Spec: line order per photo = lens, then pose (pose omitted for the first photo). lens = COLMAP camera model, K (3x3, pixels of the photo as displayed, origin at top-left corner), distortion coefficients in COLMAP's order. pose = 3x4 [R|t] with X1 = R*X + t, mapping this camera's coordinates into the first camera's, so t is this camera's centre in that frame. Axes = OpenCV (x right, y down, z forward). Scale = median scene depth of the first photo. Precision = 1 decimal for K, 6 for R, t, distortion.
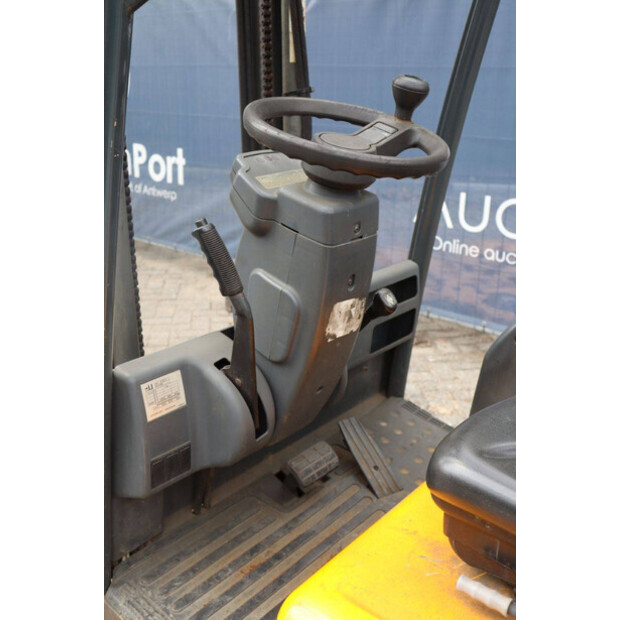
lens RADIAL K [[637.8, 0, 310.0], [0, 637.8, 310.0], [0, 0, 1]] dist [-0.112055, 0.009549]
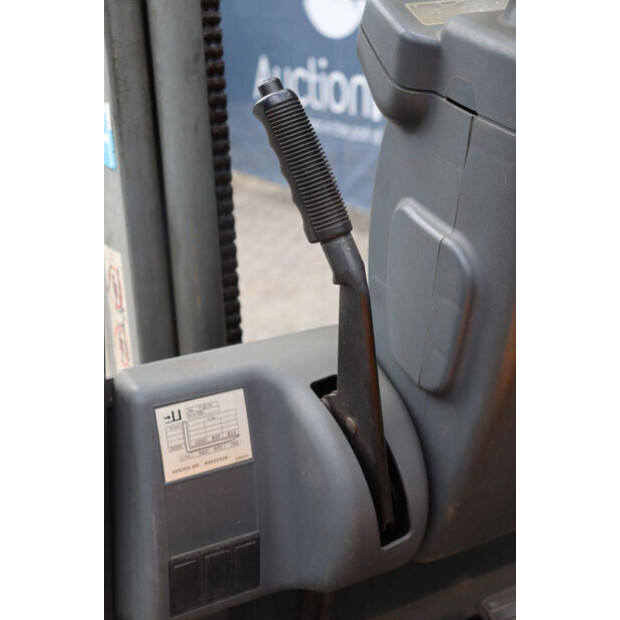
lens RADIAL K [[962.8, 0, 310.0], [0, 962.8, 310.0], [0, 0, 1]] dist [0.046005, 0.024383]
pose [[0.941826, 0.068543, -0.329038, 0.102412], [-0.076036, 0.997055, -0.009945, 0.034842], [0.327388, 0.034386, 0.944264, 0.284317]]
